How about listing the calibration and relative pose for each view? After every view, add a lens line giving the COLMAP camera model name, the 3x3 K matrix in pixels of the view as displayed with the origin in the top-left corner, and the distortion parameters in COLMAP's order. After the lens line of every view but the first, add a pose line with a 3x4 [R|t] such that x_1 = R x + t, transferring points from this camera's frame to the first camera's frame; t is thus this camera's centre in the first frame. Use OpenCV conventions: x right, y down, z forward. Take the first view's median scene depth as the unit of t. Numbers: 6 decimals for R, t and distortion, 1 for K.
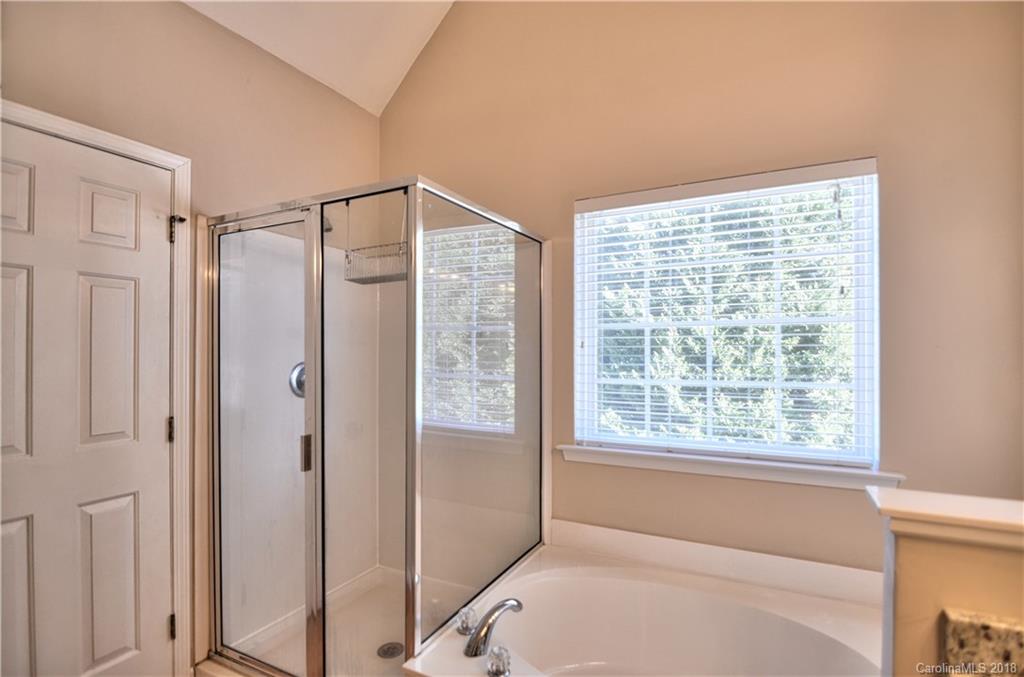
lens RADIAL K [[493.8, 0, 516.3], [0, 493.8, 345.6], [0, 0, 1]] dist [0.001062, -0.016987]
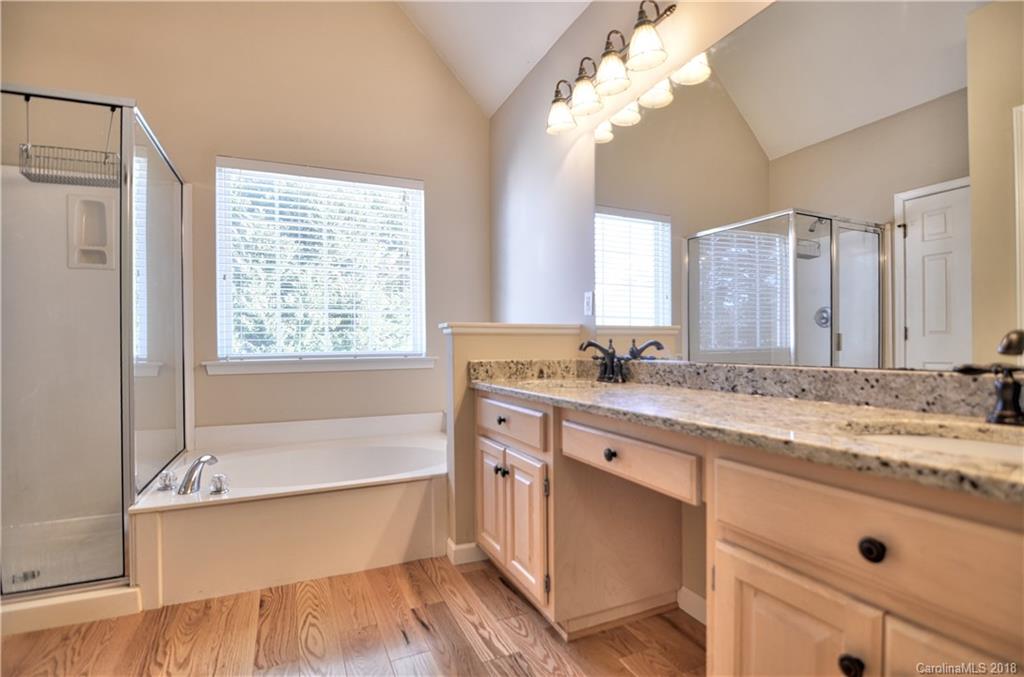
lens RADIAL K [[493.8, 0, 516.3], [0, 493.8, 345.6], [0, 0, 1]] dist [0.001062, -0.016987]
pose [[0.622227, -0.006409, 0.782811, -0.360304], [0.004290, 0.999979, 0.004777, 0.160496], [-0.782825, 0.000386, 0.622241, -0.296750]]
